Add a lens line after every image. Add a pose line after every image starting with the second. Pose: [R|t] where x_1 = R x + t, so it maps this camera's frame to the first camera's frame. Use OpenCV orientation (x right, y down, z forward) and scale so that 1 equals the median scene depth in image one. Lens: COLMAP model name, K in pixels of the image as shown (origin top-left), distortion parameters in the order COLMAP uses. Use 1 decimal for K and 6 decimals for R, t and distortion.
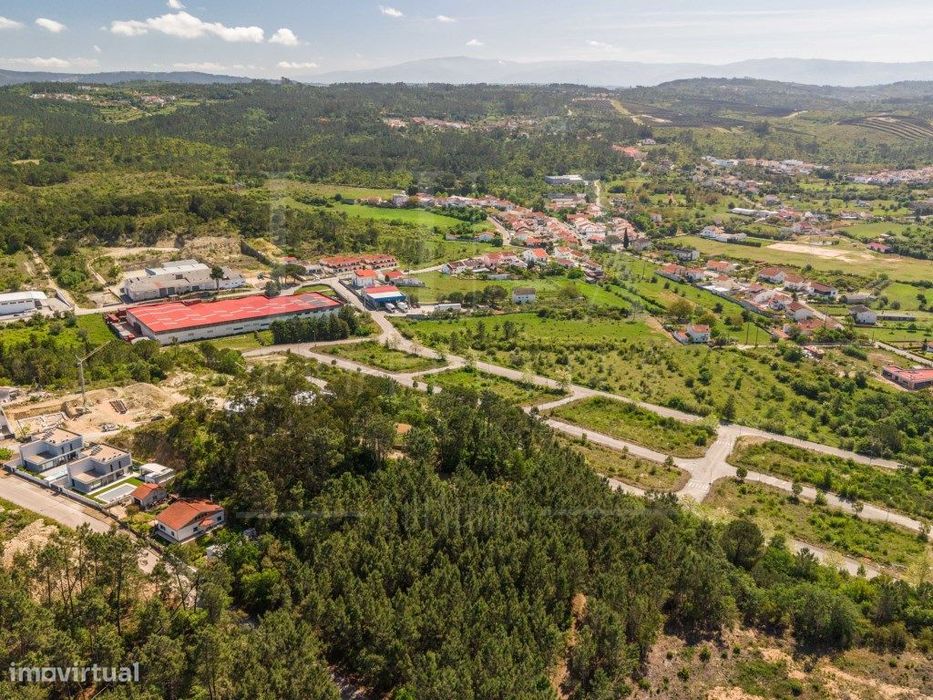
lens RADIAL K [[844.2, 0, 462.5], [0, 844.2, 351.5], [0, 0, 1]] dist [0.045401, -0.045858]
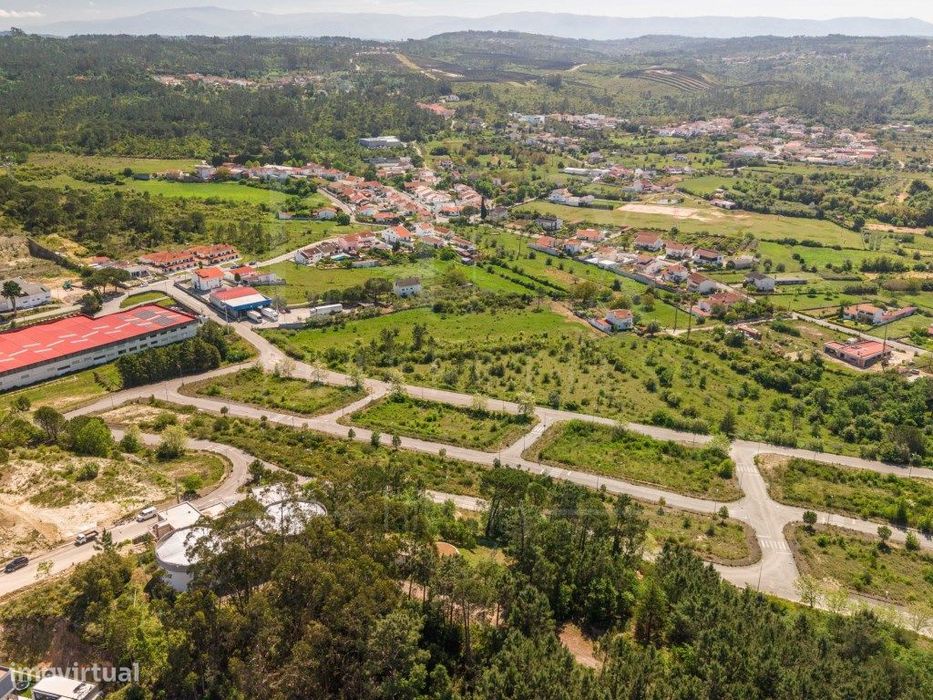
lens RADIAL K [[844.2, 0, 466.5], [0, 844.2, 347.5], [0, 0, 1]] dist [0.045401, -0.045858]
pose [[0.962351, -0.094779, 0.254749, -0.081747], [0.083154, 0.994959, 0.056048, -0.041777], [-0.258778, -0.032754, 0.965381, 0.132662]]
